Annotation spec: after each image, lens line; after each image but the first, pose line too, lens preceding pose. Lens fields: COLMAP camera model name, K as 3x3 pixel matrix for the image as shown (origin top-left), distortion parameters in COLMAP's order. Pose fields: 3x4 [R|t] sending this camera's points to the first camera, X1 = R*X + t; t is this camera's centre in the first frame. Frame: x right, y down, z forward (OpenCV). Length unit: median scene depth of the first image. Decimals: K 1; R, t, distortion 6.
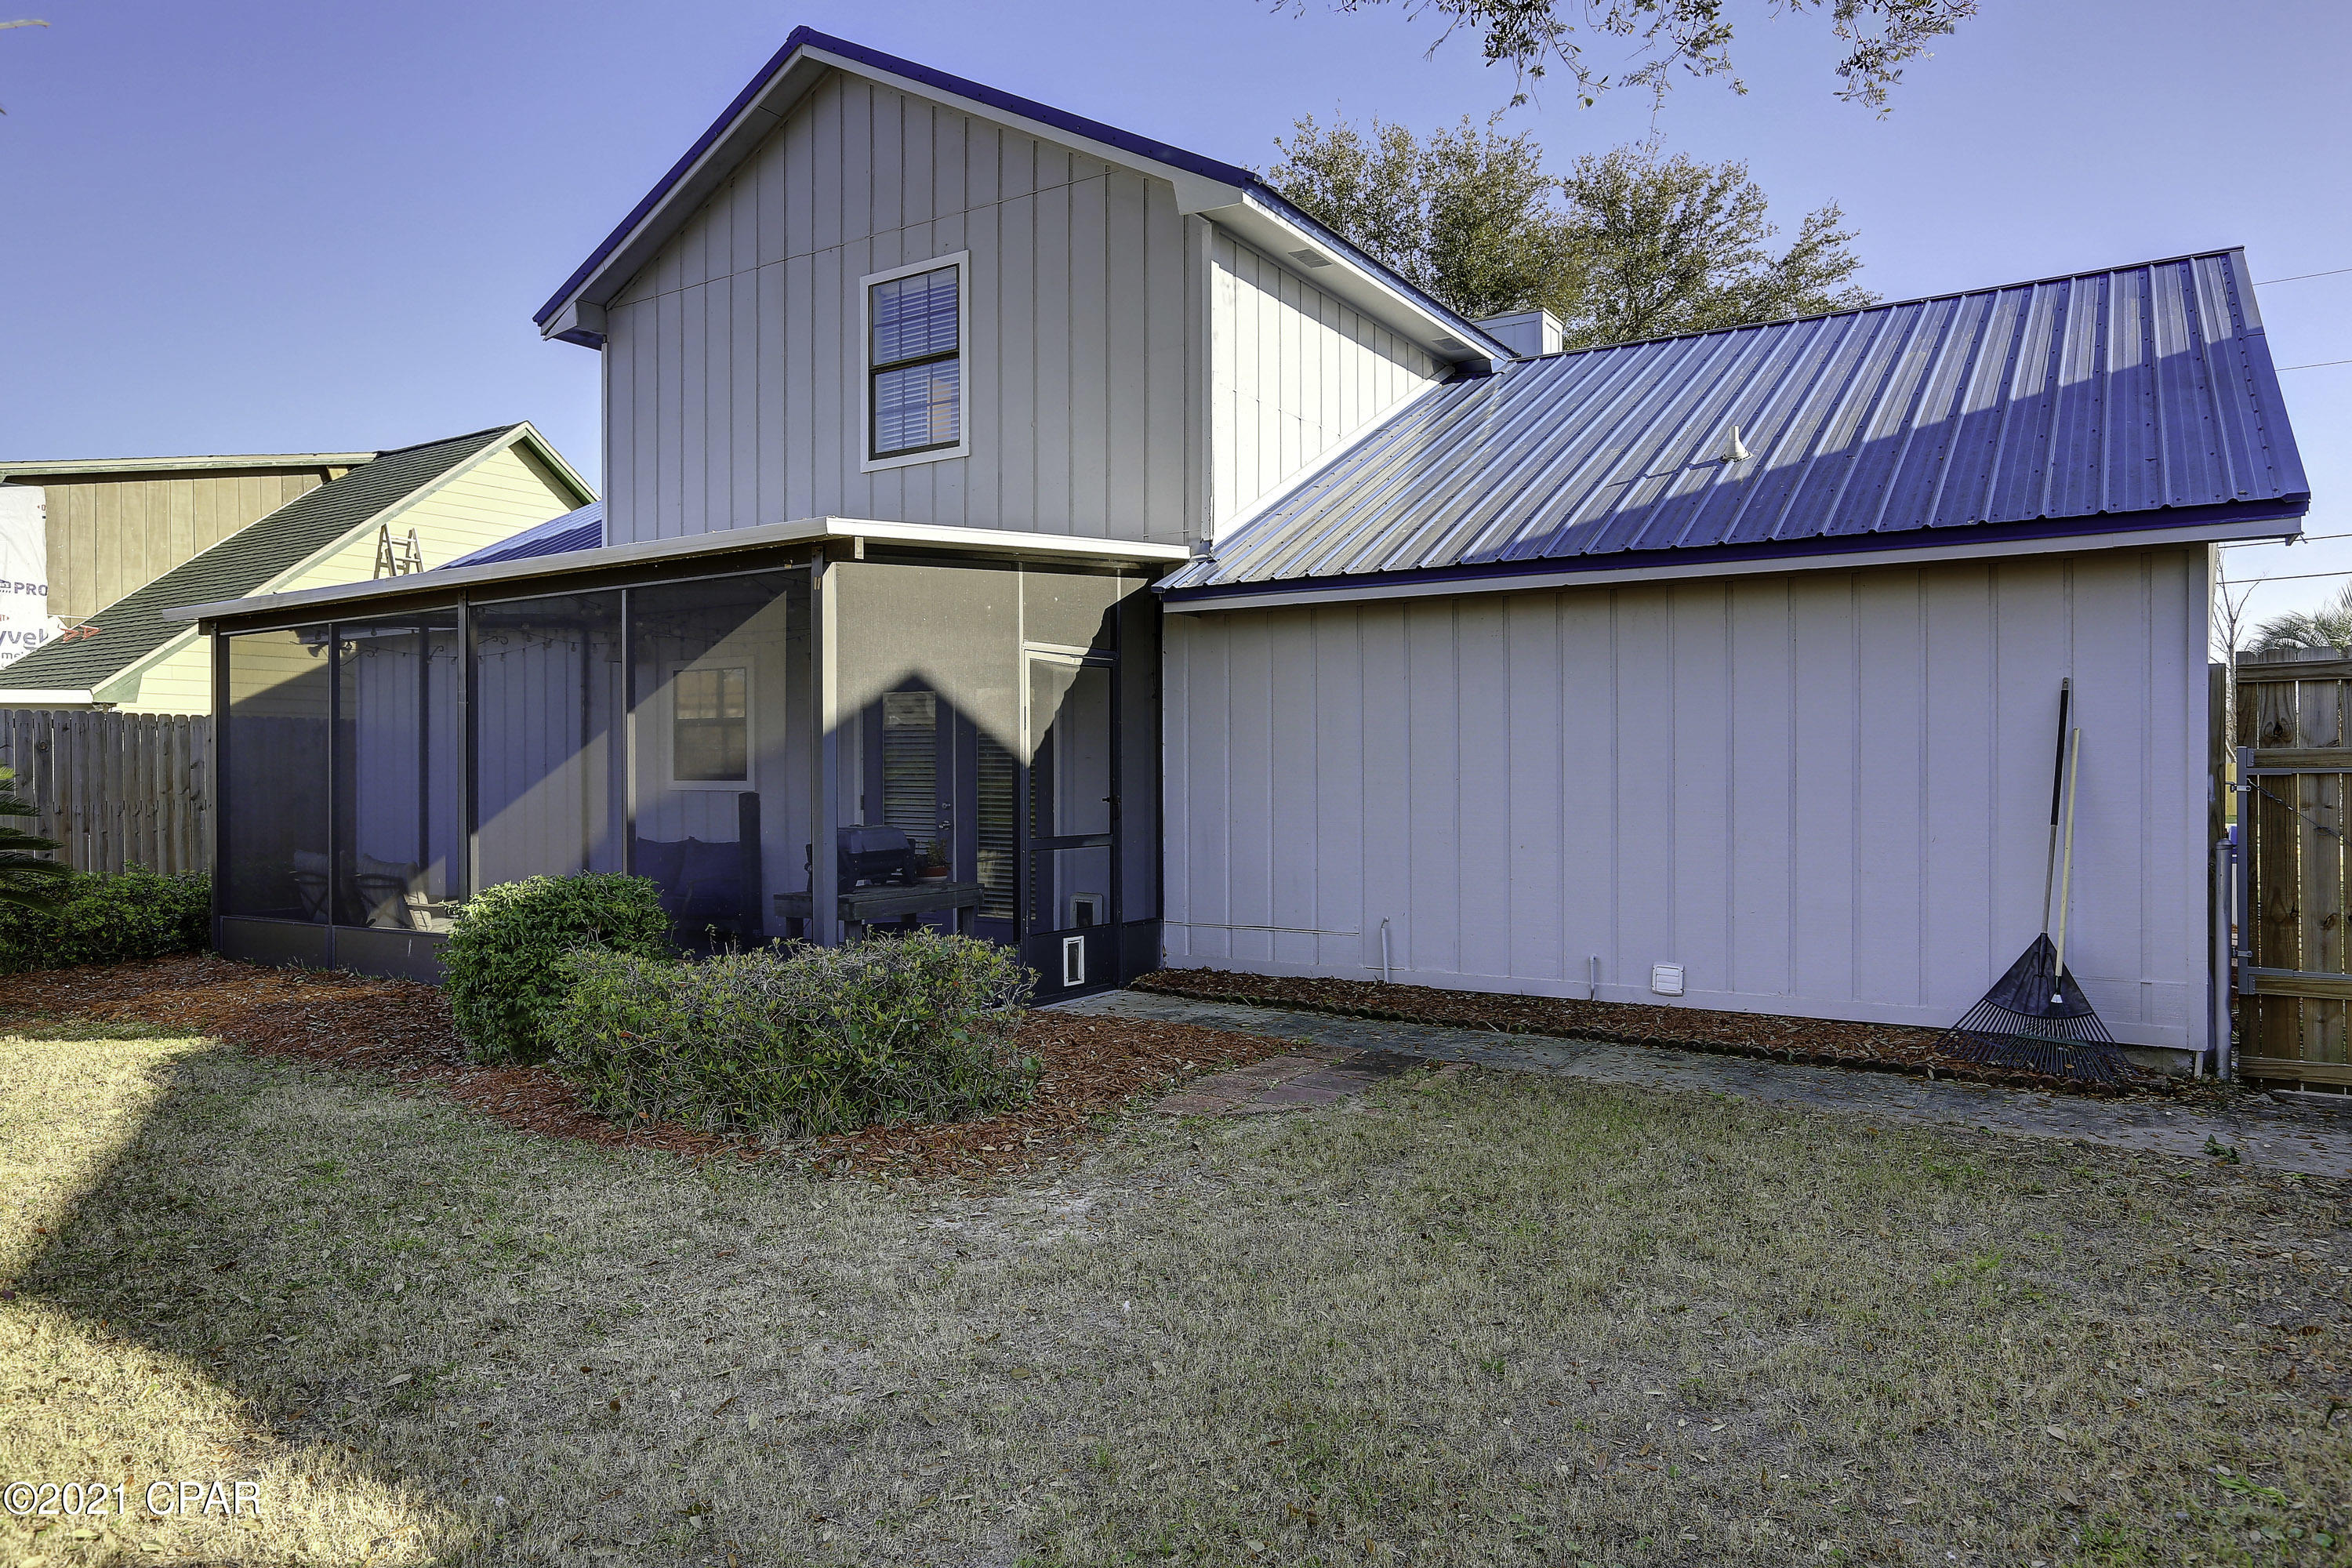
lens RADIAL K [[1530.7, 0, 1173.2], [0, 1530.7, 781.2], [0, 0, 1]] dist [-0.004823, -0.000703]
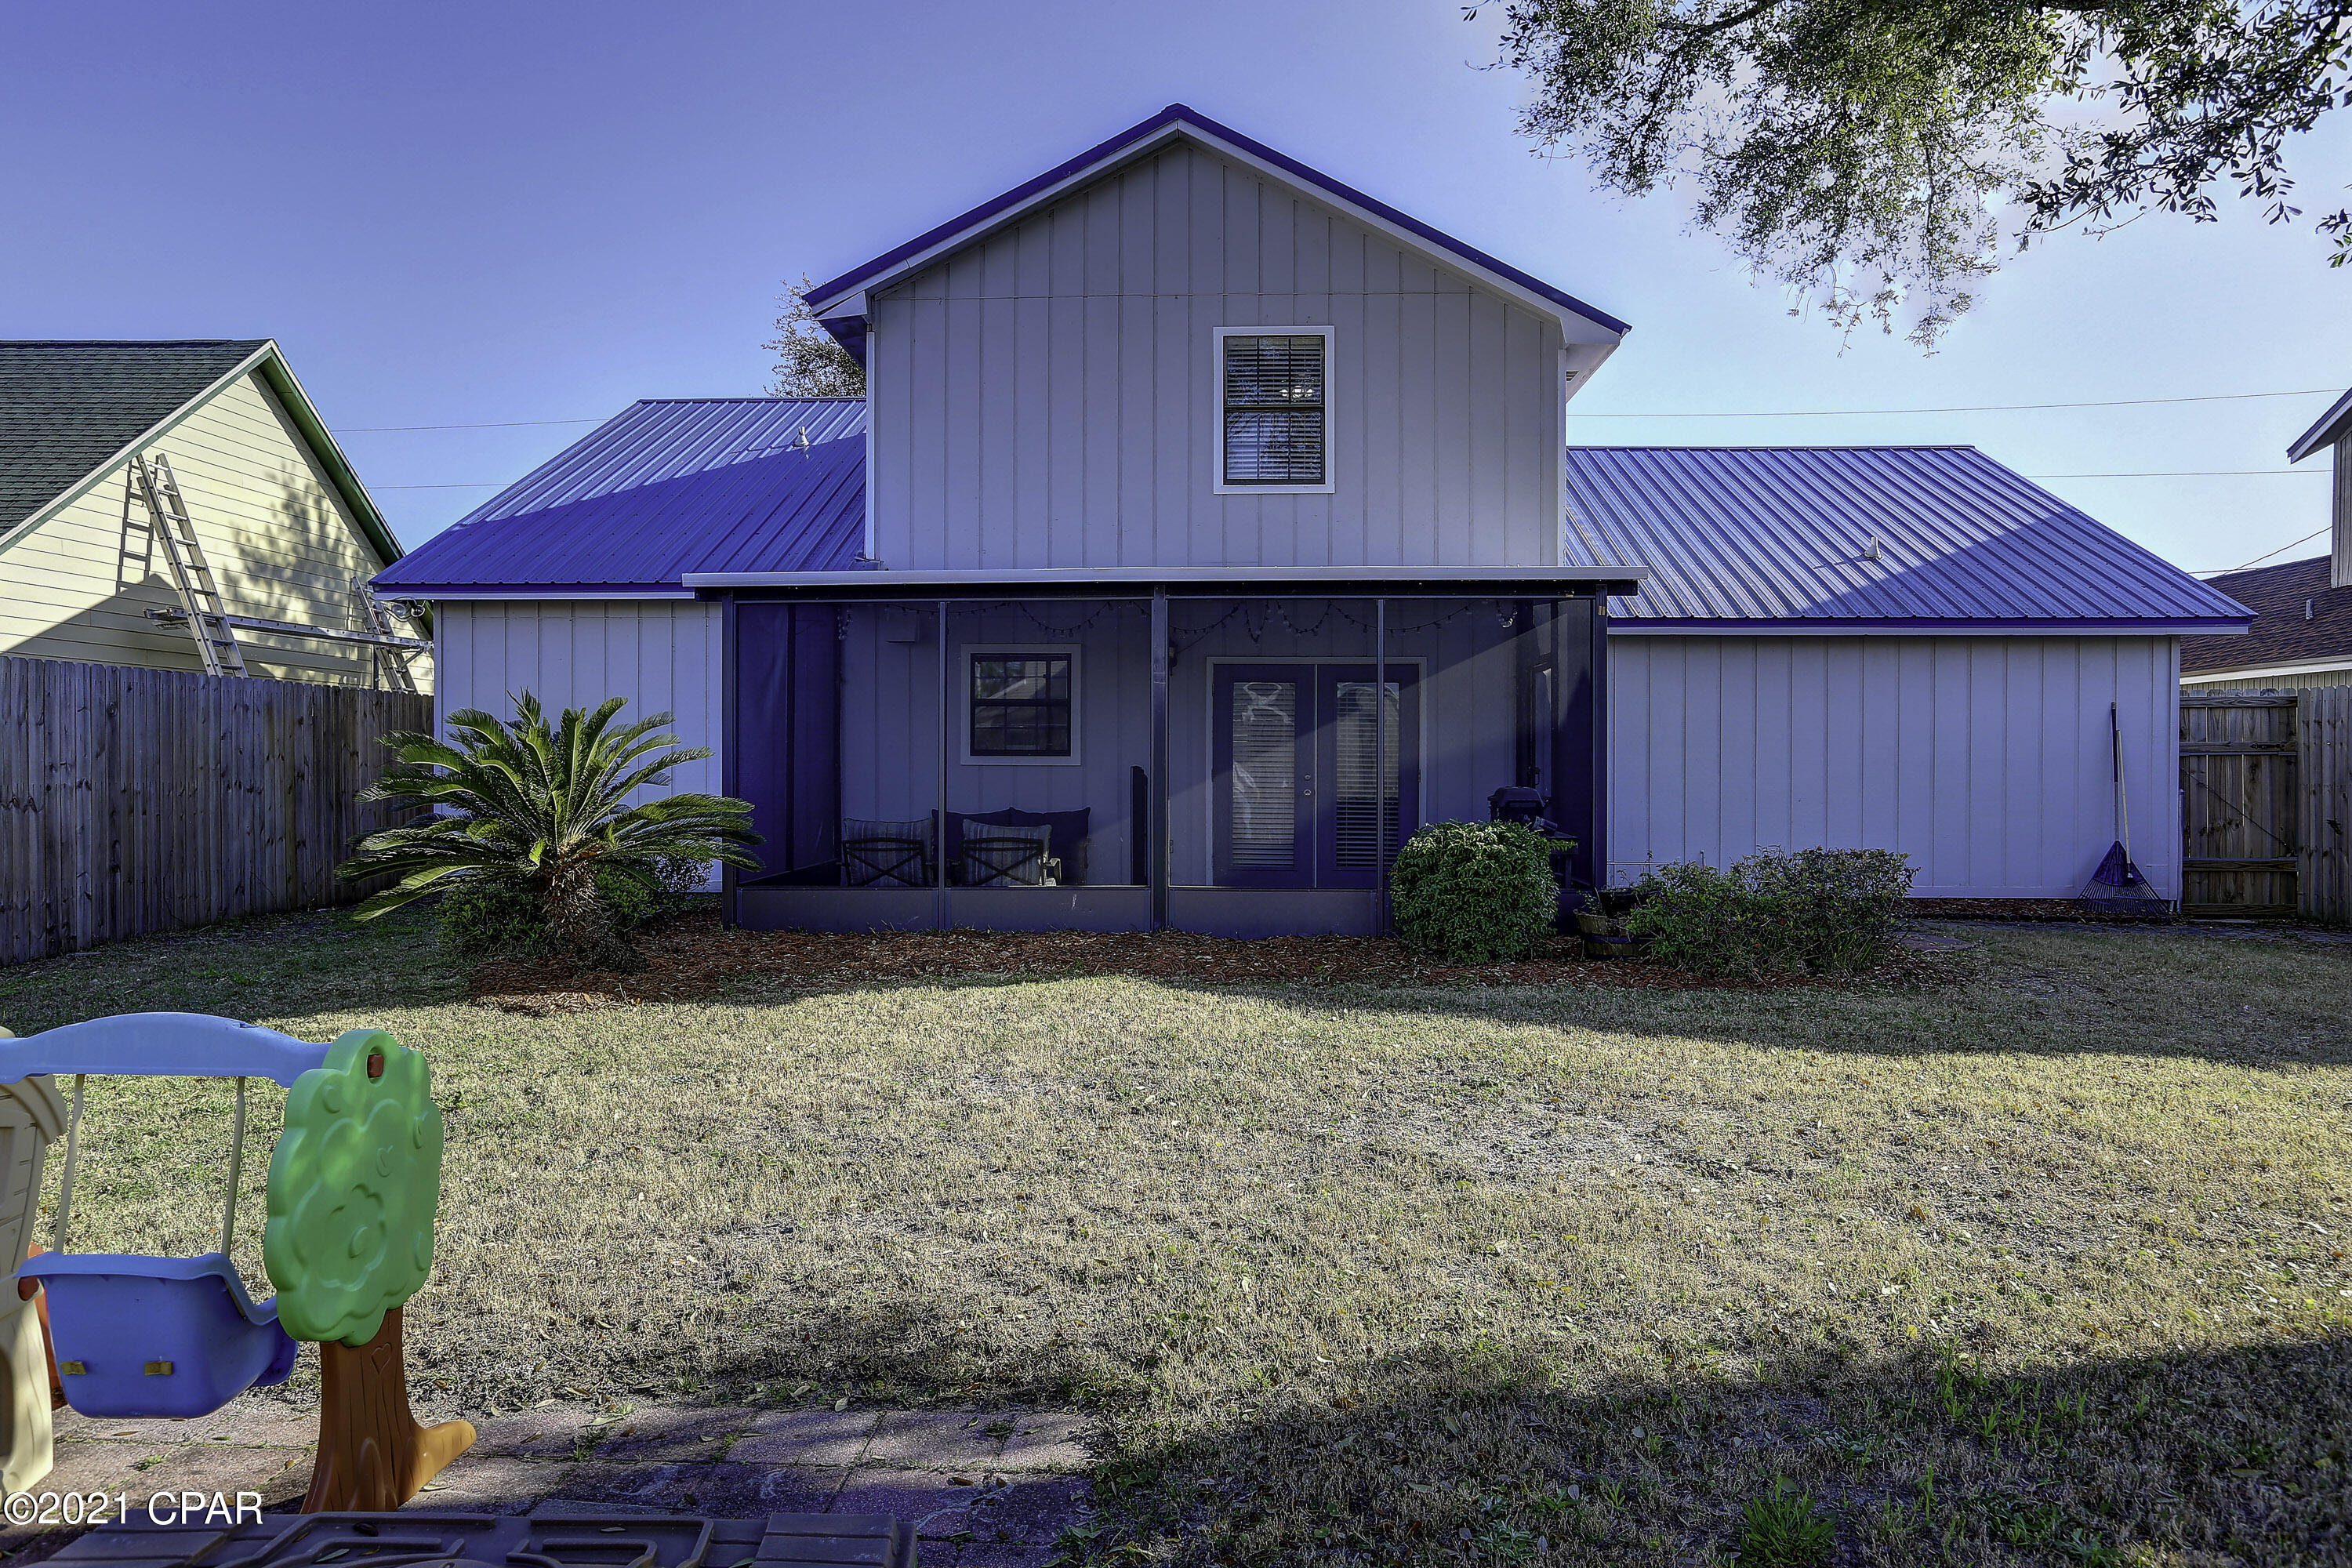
lens RADIAL K [[1530.7, 0, 1177.6], [0, 1530.7, 775.3], [0, 0, 1]] dist [-0.004823, -0.000703]
pose [[0.857505, 0.002412, 0.514470, -0.840745], [-0.001514, 0.999997, -0.002165, 0.016691], [-0.514473, 0.001078, 0.857506, 0.009014]]
